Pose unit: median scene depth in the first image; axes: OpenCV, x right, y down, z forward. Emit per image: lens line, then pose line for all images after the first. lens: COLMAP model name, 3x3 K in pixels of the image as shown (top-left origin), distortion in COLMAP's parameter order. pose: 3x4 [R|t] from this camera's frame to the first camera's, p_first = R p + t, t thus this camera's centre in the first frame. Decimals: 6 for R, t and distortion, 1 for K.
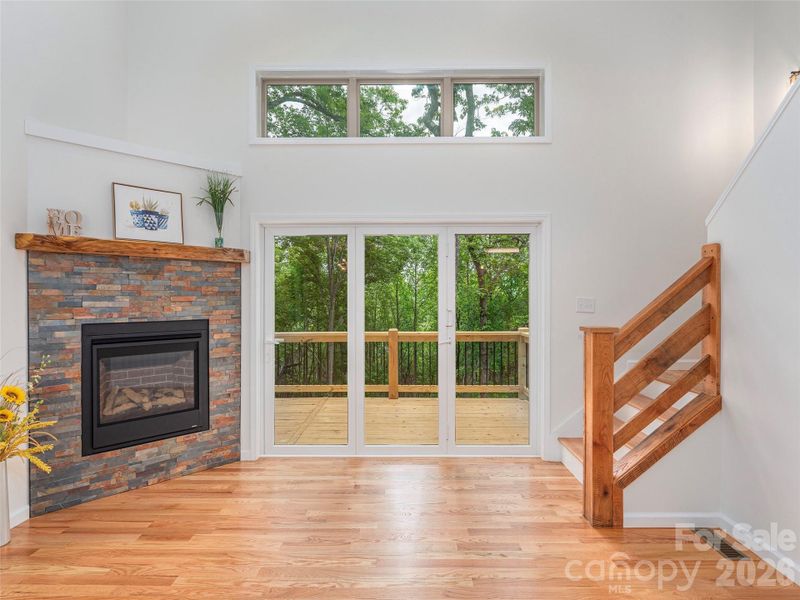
lens RADIAL K [[430.5, 0, 404.2], [0, 430.5, 296.1], [0, 0, 1]] dist [-0.000457, 0.001069]
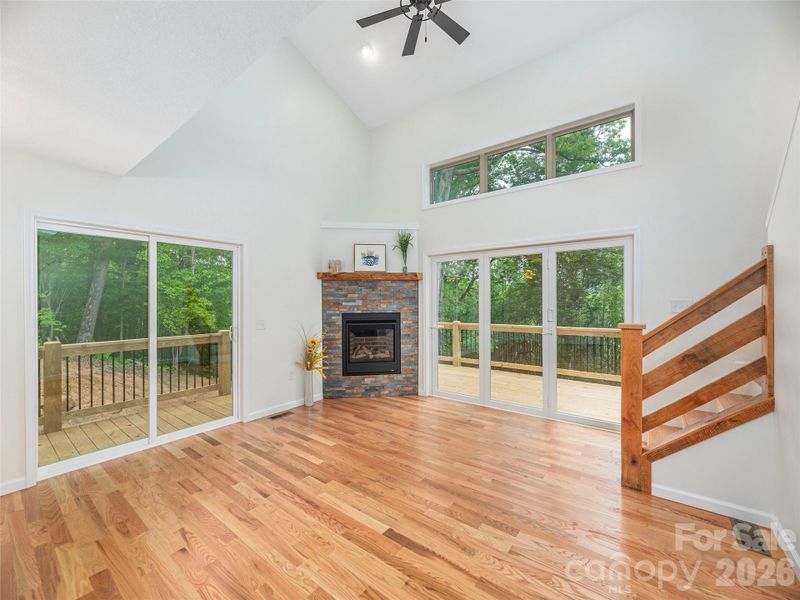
lens RADIAL K [[319.2, 0, 393.3], [0, 319.2, 298.4], [0, 0, 1]] dist [-0.002920, -0.000795]
pose [[0.799447, -0.006319, -0.600704, 0.368801], [0.006702, 0.999976, -0.001599, -0.002763], [0.600700, -0.002748, 0.799470, -0.093139]]
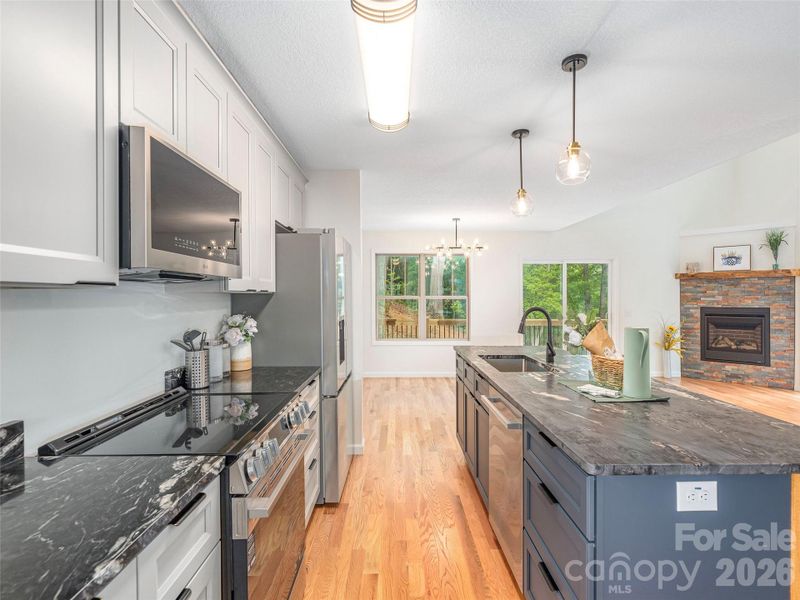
lens RADIAL K [[395.7, 0, 395.3], [0, 395.7, 295.3], [0, 0, 1]] dist [-0.002782, 0.002015]
pose [[0.041003, -0.000361, -0.999159, 1.373789], [0.006164, 0.999981, -0.000108, -0.012262], [0.999140, -0.006154, 0.041005, -0.803353]]
